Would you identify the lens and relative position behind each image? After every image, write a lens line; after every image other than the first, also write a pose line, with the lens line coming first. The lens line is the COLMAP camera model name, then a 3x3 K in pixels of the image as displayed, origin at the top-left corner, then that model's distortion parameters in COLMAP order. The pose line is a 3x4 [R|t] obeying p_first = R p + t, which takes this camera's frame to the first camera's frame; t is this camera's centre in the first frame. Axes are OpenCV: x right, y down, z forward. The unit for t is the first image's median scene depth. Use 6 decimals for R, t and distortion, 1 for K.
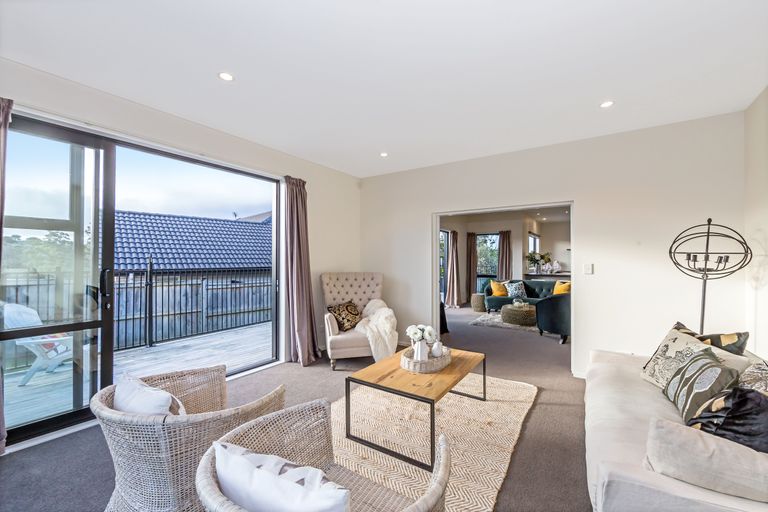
lens RADIAL K [[313.6, 0, 380.9], [0, 313.6, 258.9], [0, 0, 1]] dist [-0.000951, -0.000198]
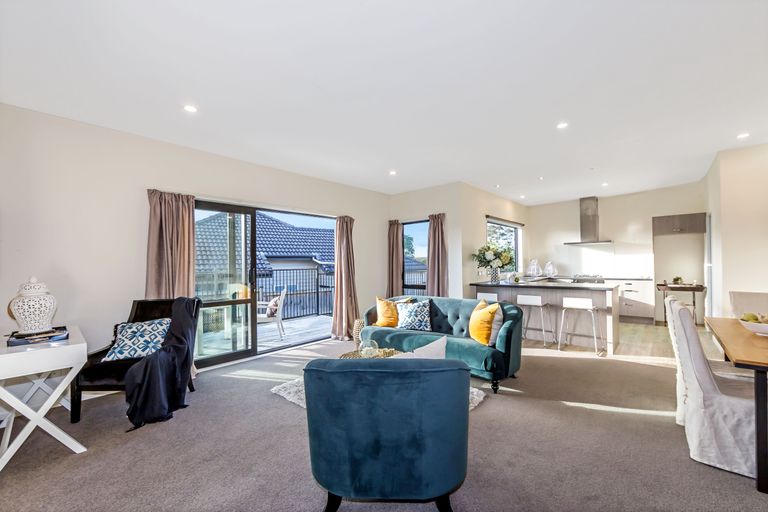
lens RADIAL K [[313.6, 0, 380.9], [0, 313.6, 258.9], [0, 0, 1]] dist [-0.000951, -0.000198]
pose [[0.990128, -0.015573, -0.139300, 0.376560], [0.014003, 0.999827, -0.012250, 0.005006], [0.139466, 0.010179, 0.990174, 0.376197]]
